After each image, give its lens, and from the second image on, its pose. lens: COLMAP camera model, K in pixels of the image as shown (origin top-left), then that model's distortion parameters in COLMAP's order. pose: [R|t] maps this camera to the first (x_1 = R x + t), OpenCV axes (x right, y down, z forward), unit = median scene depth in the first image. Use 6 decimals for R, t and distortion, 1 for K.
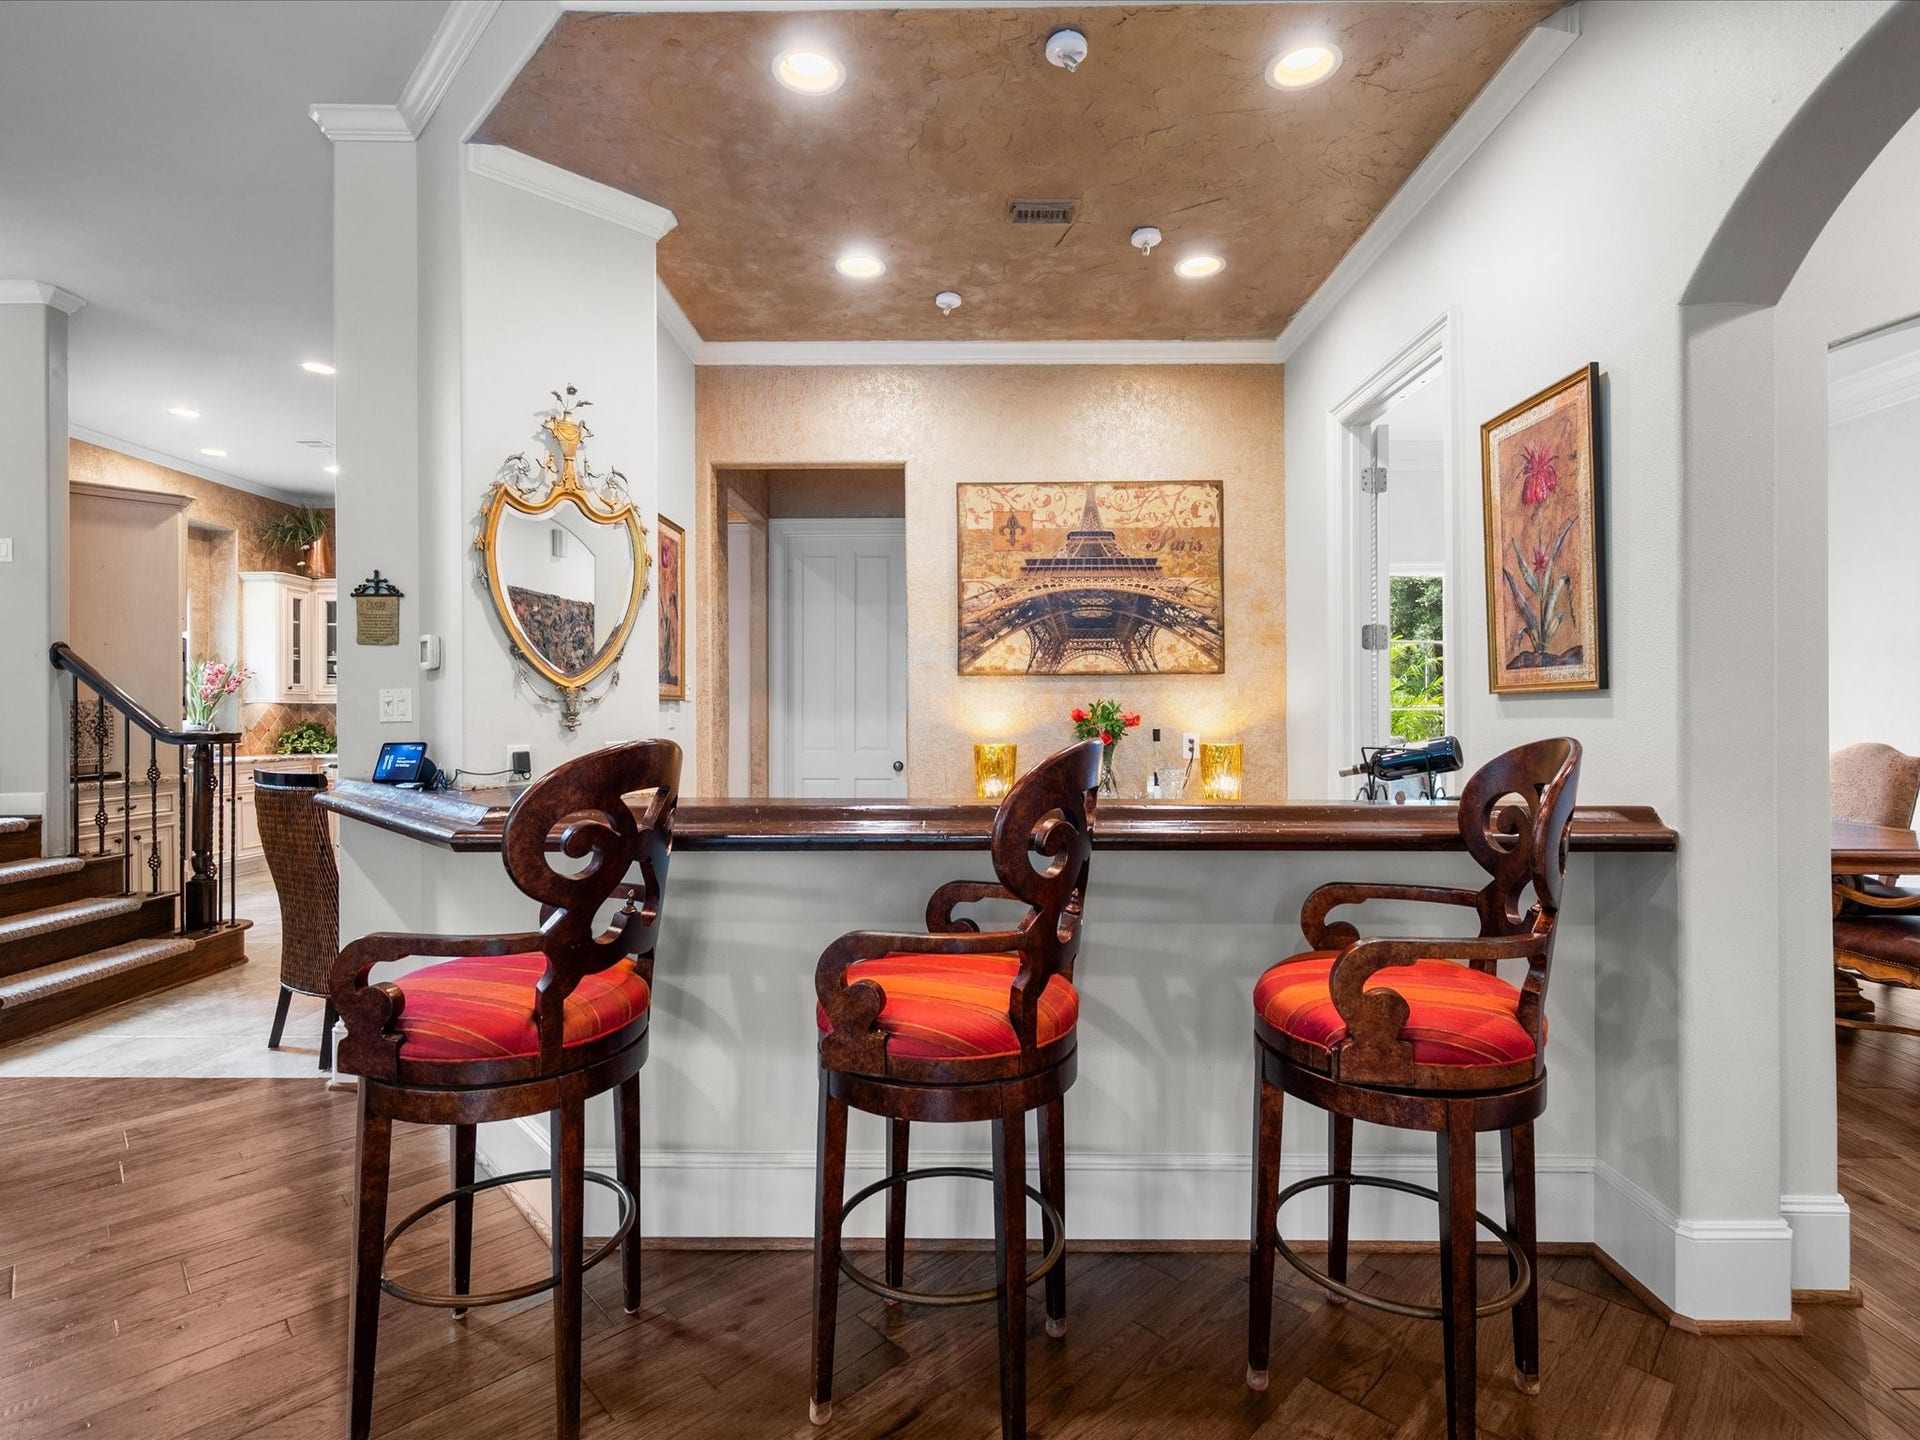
lens RADIAL K [[877.3, 0, 967.6], [0, 877.3, 711.3], [0, 0, 1]] dist [0.004008, 0.000229]
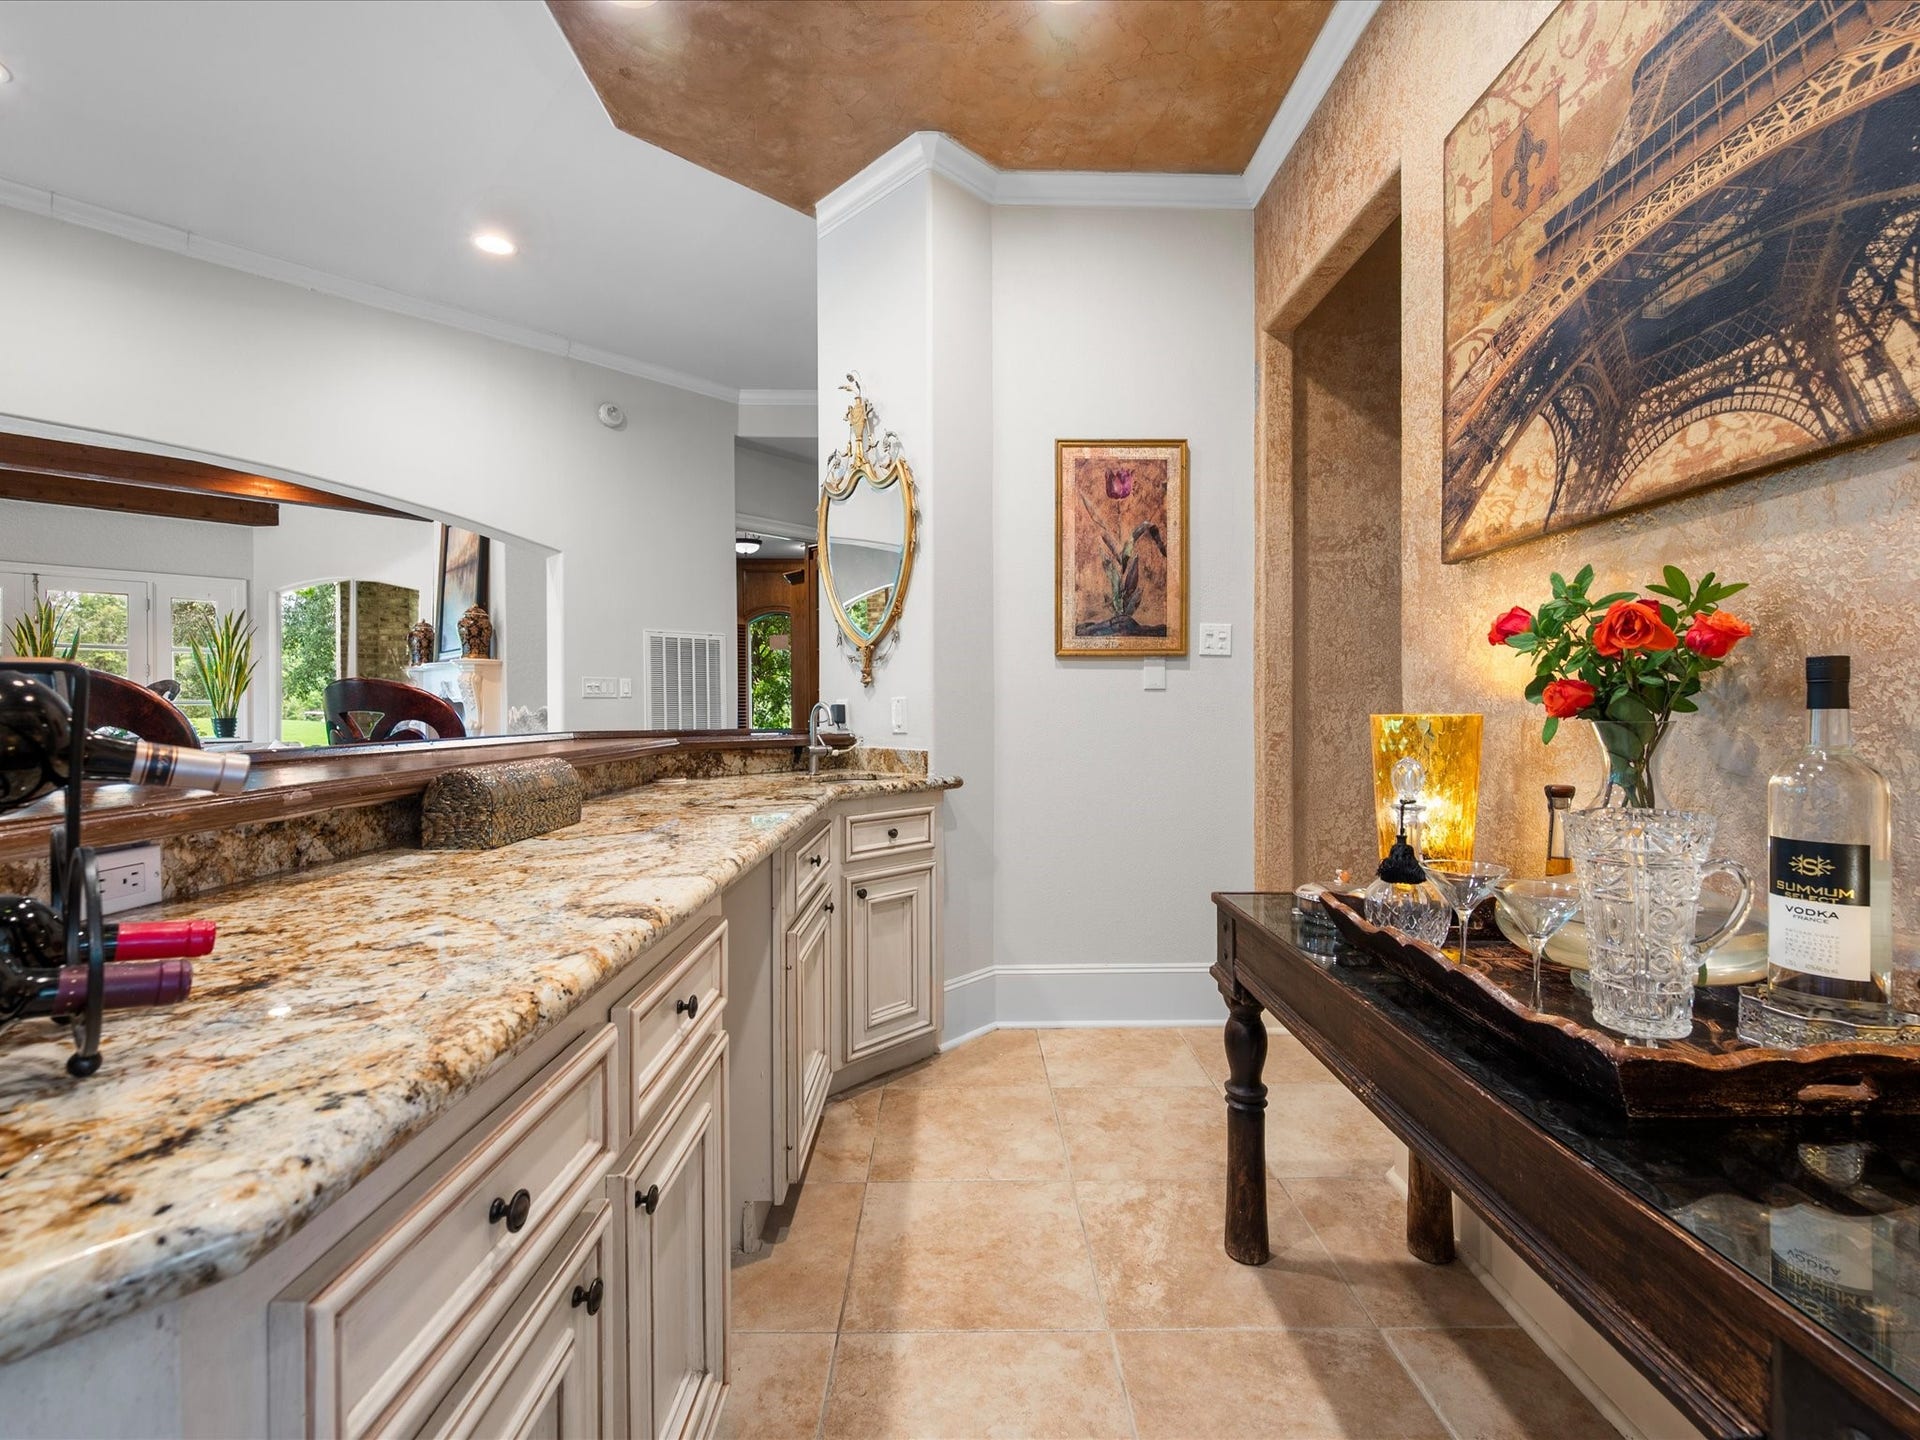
lens RADIAL K [[877.3, 0, 960.7], [0, 877.3, 710.9], [0, 0, 1]] dist [0.004008, 0.000229]
pose [[0.025194, -0.000117, -0.999683, 0.434514], [-0.004662, 0.999989, -0.000235, 0.035385], [0.999672, 0.004667, 0.025193, 0.742034]]
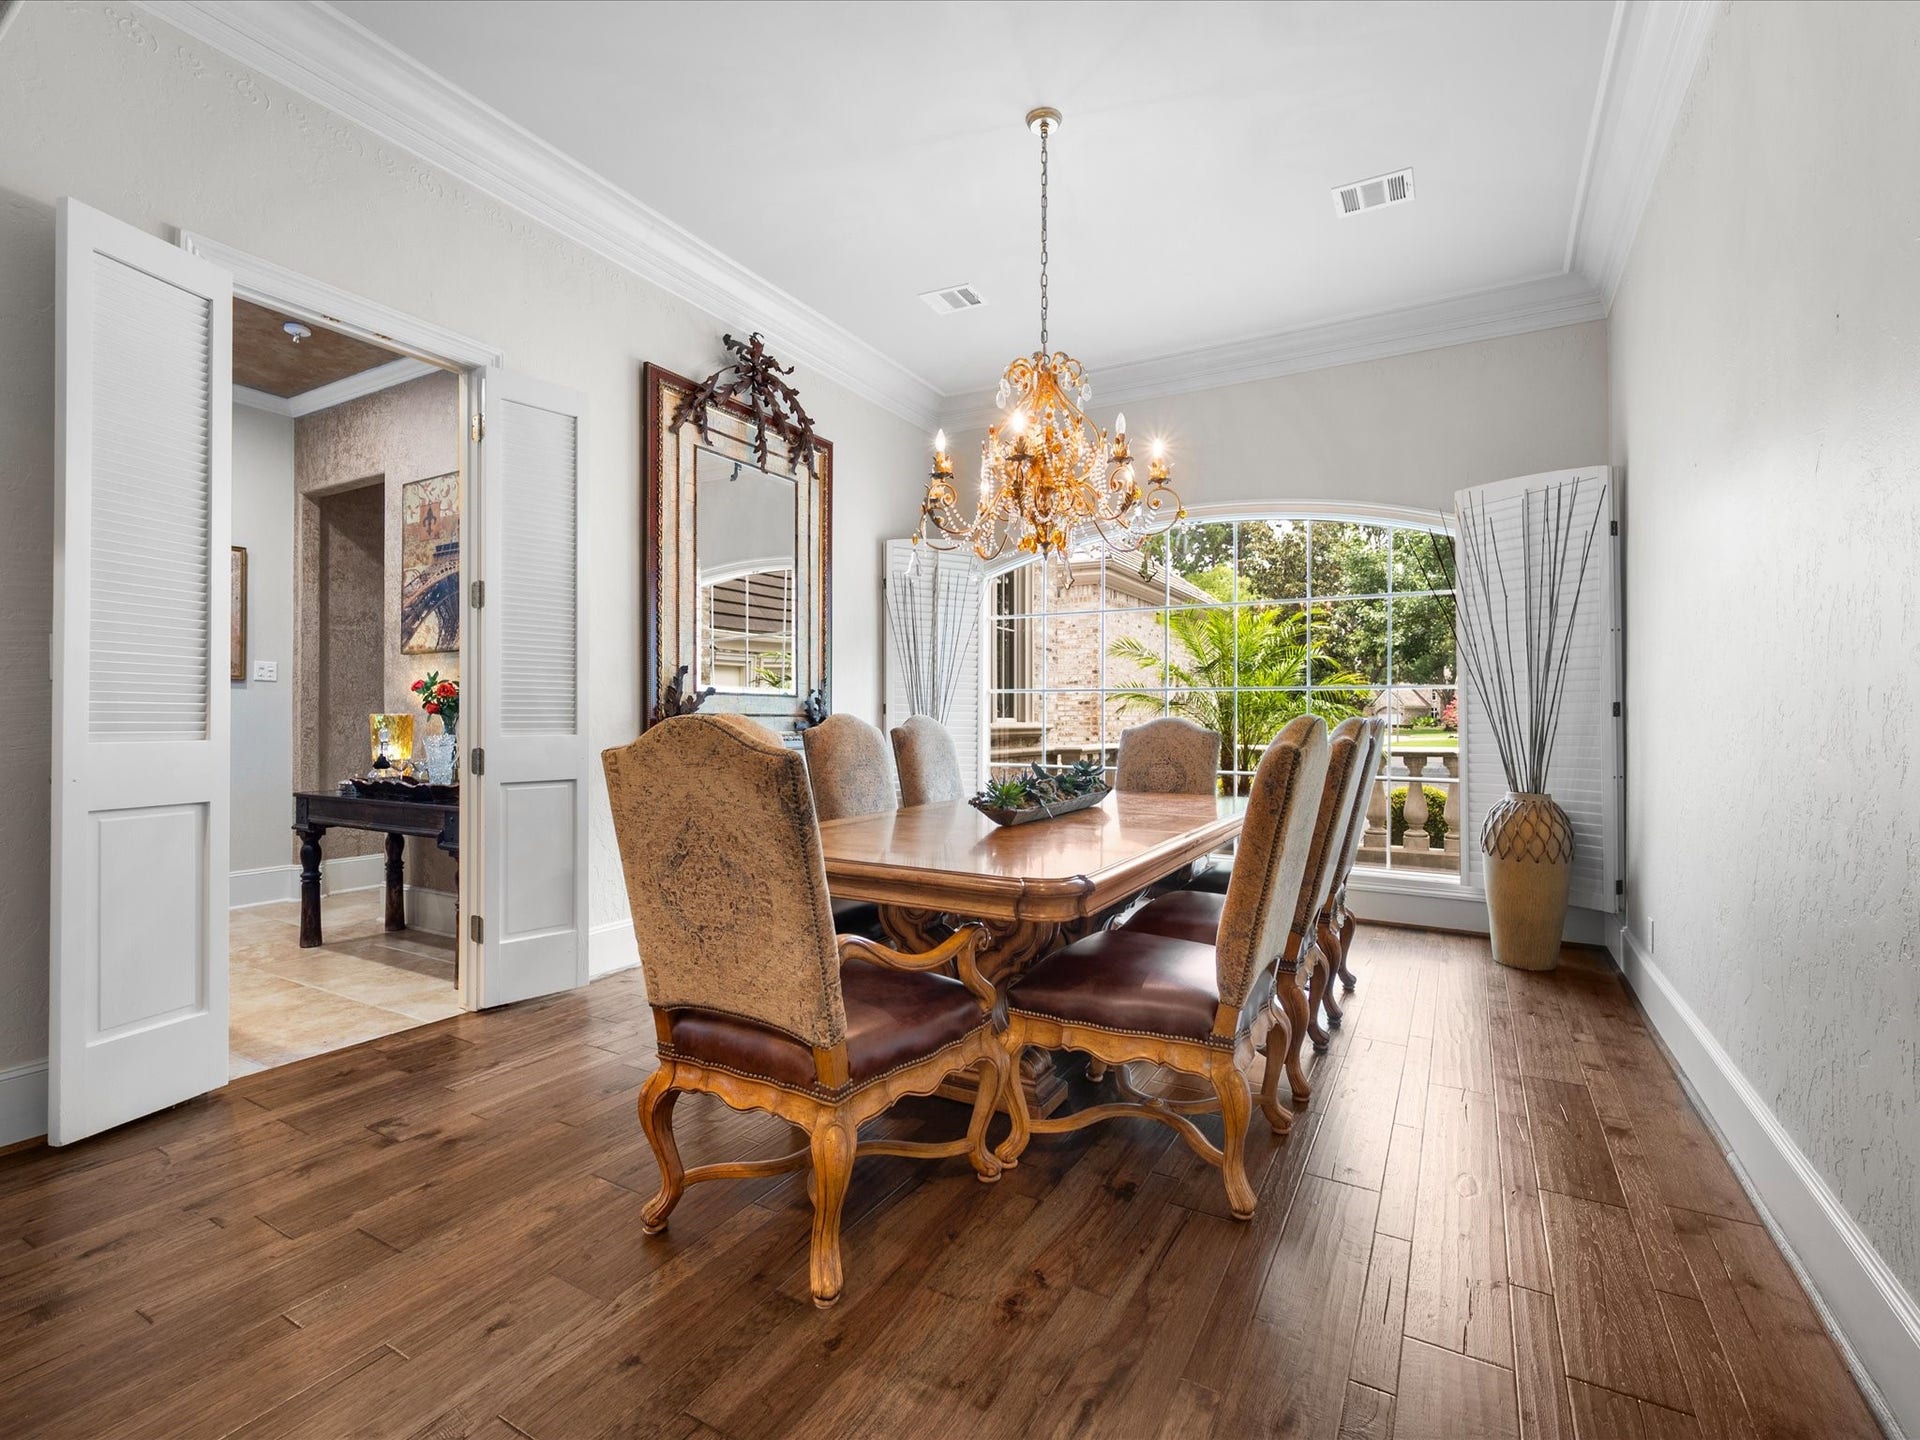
lens RADIAL K [[877.3, 0, 952.4], [0, 877.3, 713.6], [0, 0, 1]] dist [0.004008, 0.000229]
pose [[0.869785, -0.006895, -0.493383, 1.163460], [-0.000855, 0.999880, -0.015480, 0.051594], [0.493430, 0.013886, 0.869674, 0.368487]]
